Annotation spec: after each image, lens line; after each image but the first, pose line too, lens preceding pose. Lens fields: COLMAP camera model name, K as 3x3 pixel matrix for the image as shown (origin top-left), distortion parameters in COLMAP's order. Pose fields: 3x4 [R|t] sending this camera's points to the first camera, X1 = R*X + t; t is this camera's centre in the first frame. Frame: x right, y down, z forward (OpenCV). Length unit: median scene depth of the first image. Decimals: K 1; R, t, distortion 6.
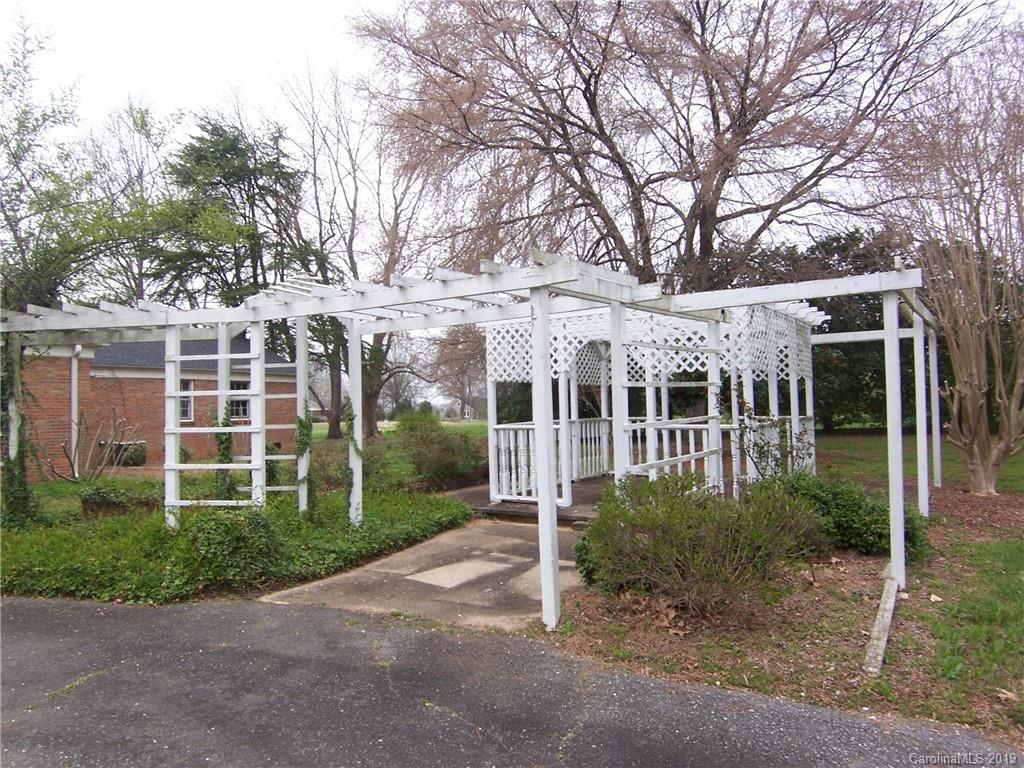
lens RADIAL K [[685.4, 0, 512.8], [0, 685.4, 380.0], [0, 0, 1]] dist [-0.001075, -0.052017]
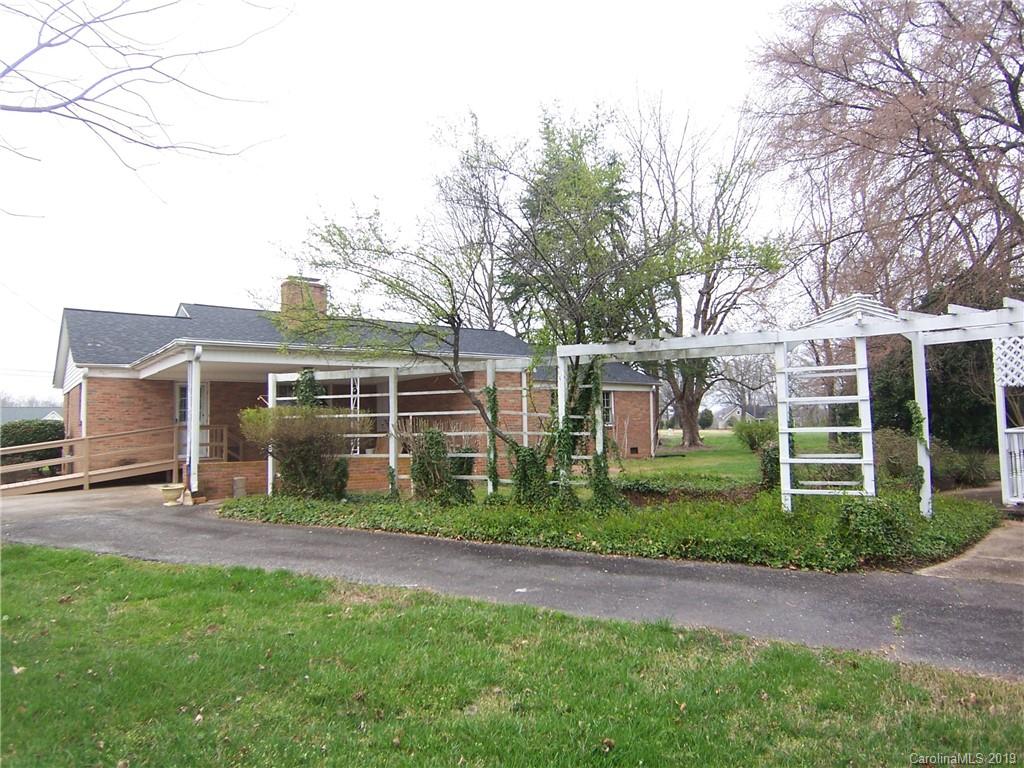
lens RADIAL K [[685.4, 0, 512.8], [0, 685.4, 380.0], [0, 0, 1]] dist [-0.001075, -0.052017]
pose [[0.931977, -0.020264, -0.361951, -0.427970], [0.015756, 0.999757, -0.015402, -0.003219], [0.362175, 0.008651, 0.932070, -0.245168]]
